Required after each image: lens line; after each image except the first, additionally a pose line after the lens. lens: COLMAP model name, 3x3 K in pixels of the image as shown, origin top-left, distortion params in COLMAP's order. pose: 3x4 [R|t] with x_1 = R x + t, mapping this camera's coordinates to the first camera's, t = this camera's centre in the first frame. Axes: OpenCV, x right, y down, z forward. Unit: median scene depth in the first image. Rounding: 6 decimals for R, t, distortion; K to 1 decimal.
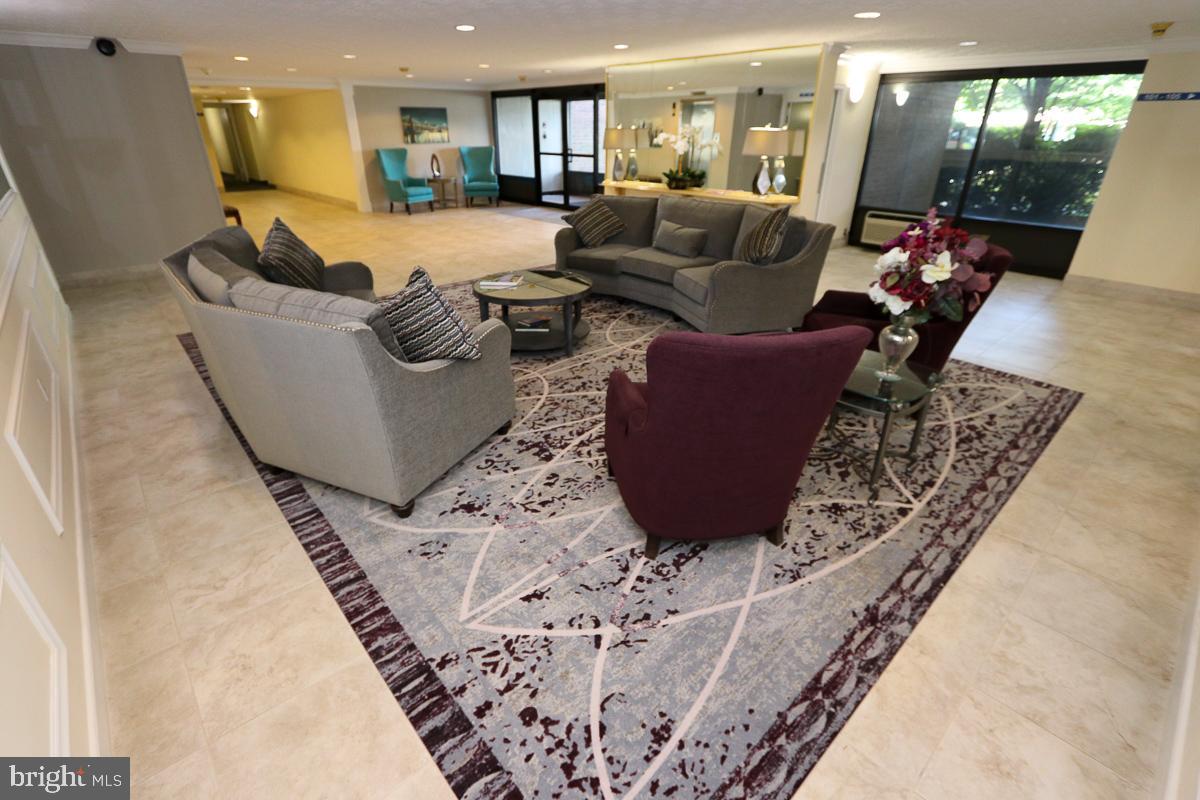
lens RADIAL K [[545.7, 0, 600.0], [0, 545.7, 400.0], [0, 0, 1]] dist [-0.000874, -0.000221]
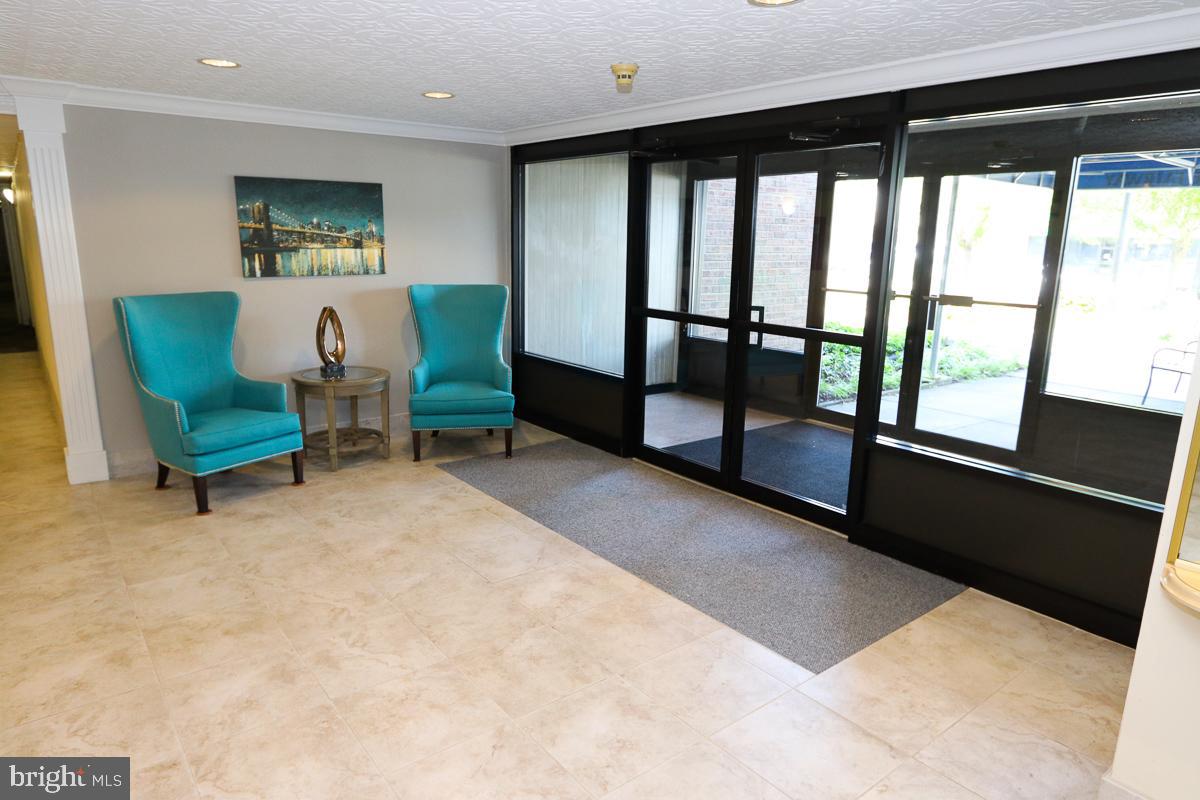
lens RADIAL K [[765.0, 0, 600.0], [0, 765.0, 400.0], [0, 0, 1]] dist [-0.002867, -0.000471]
pose [[0.998484, 0.032200, -0.044631, -0.114076], [-0.041920, 0.970436, -0.237690, -0.284771], [0.035658, 0.239201, 0.970315, 0.552585]]
